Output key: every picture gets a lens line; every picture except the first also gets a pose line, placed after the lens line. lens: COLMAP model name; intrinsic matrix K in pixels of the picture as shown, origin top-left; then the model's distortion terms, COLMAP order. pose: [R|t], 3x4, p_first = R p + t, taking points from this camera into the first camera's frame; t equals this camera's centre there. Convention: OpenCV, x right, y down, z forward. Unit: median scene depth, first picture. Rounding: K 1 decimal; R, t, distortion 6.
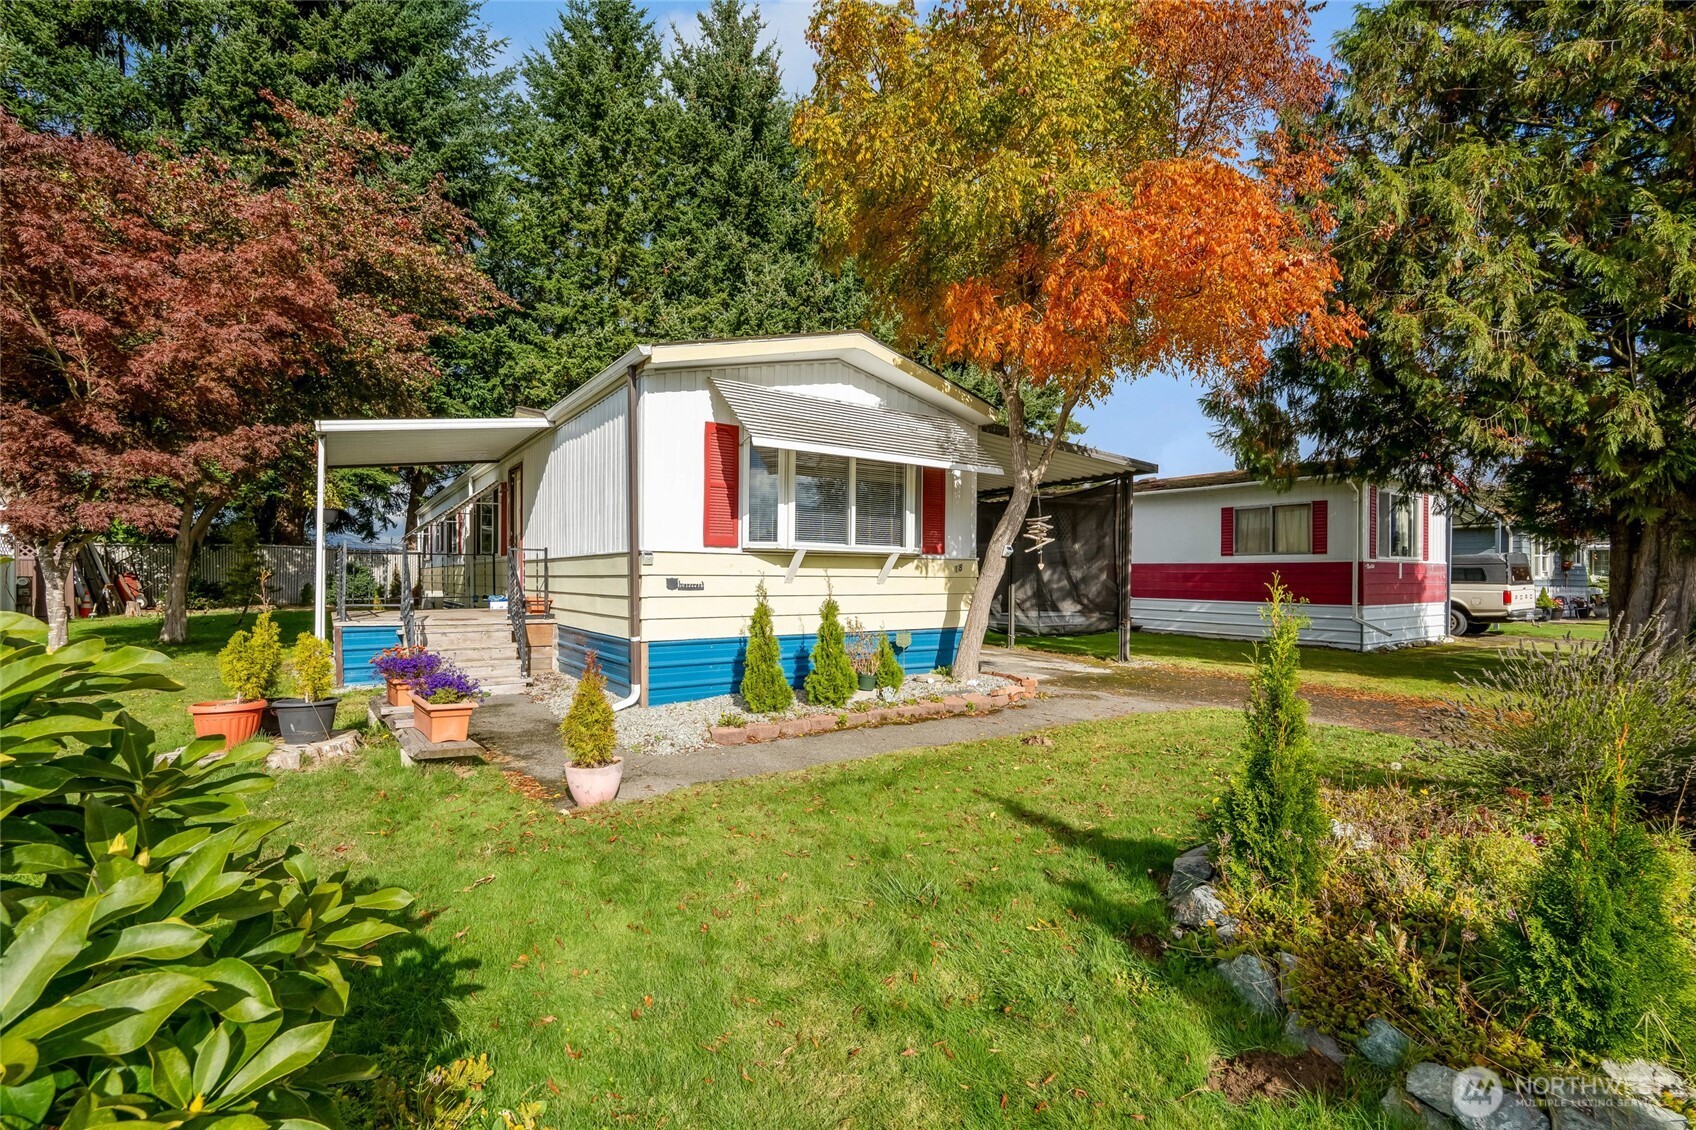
lens RADIAL K [[748.3, 0, 821.4], [0, 748.3, 578.8], [0, 0, 1]] dist [-0.000617, -0.000087]
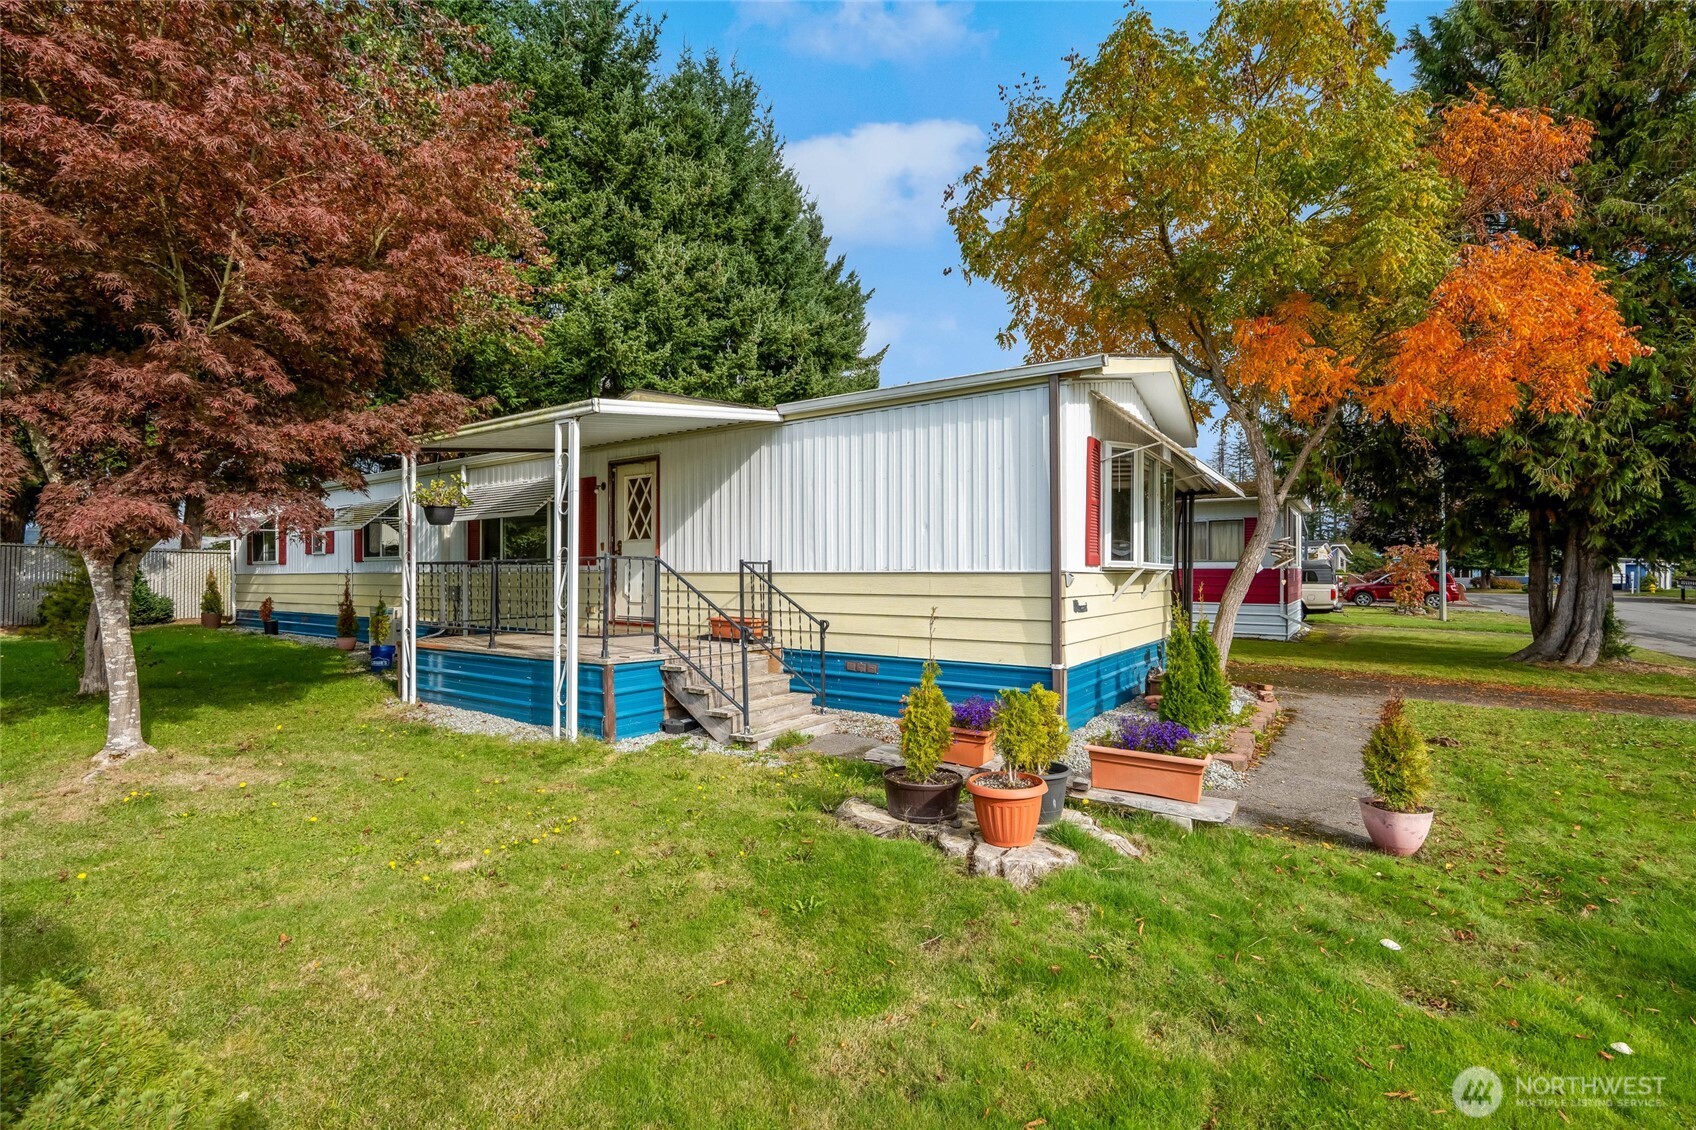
lens RADIAL K [[748.3, 0, 821.4], [0, 748.3, 578.8], [0, 0, 1]] dist [-0.000617, -0.000087]
pose [[0.933315, -0.007258, 0.358986, -0.662727], [0.004923, 0.999960, 0.007419, -0.028367], [-0.359026, -0.005157, 0.933313, 0.181185]]
